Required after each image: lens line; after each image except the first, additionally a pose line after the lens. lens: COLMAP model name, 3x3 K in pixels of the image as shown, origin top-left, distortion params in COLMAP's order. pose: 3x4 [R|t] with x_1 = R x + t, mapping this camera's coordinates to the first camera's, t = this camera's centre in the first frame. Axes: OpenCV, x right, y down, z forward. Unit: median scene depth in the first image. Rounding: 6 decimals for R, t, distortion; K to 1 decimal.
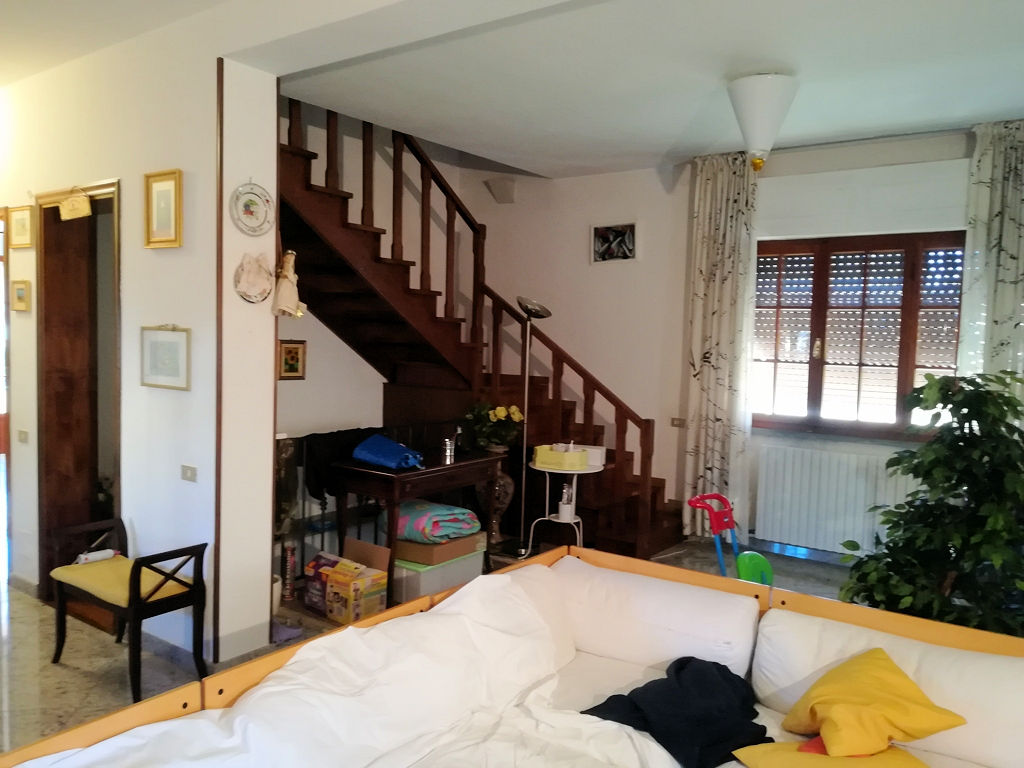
lens RADIAL K [[786.7, 0, 518.7], [0, 786.7, 388.1], [0, 0, 1]] dist [0.009544, -0.001009]
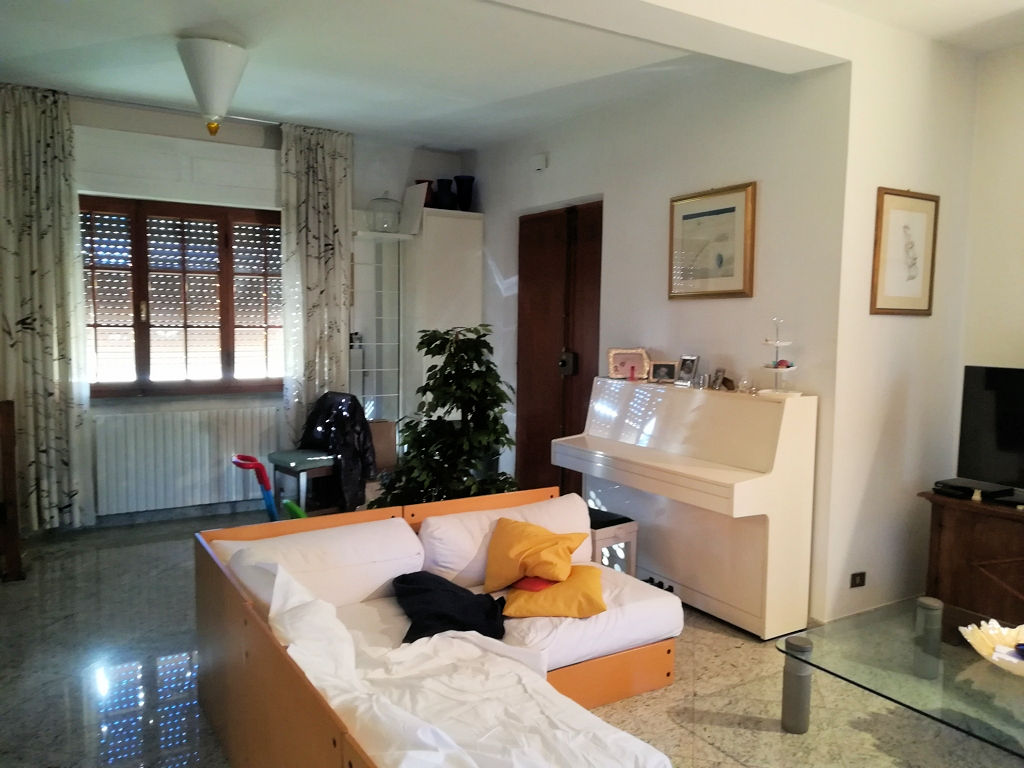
lens RADIAL K [[786.7, 0, 518.7], [0, 786.7, 388.1], [0, 0, 1]] dist [0.009544, -0.001009]
pose [[0.379592, -0.104552, 0.919227, -0.367298], [0.056525, 0.994359, 0.089756, -0.016666], [-0.923425, 0.017889, 0.383361, 0.180892]]
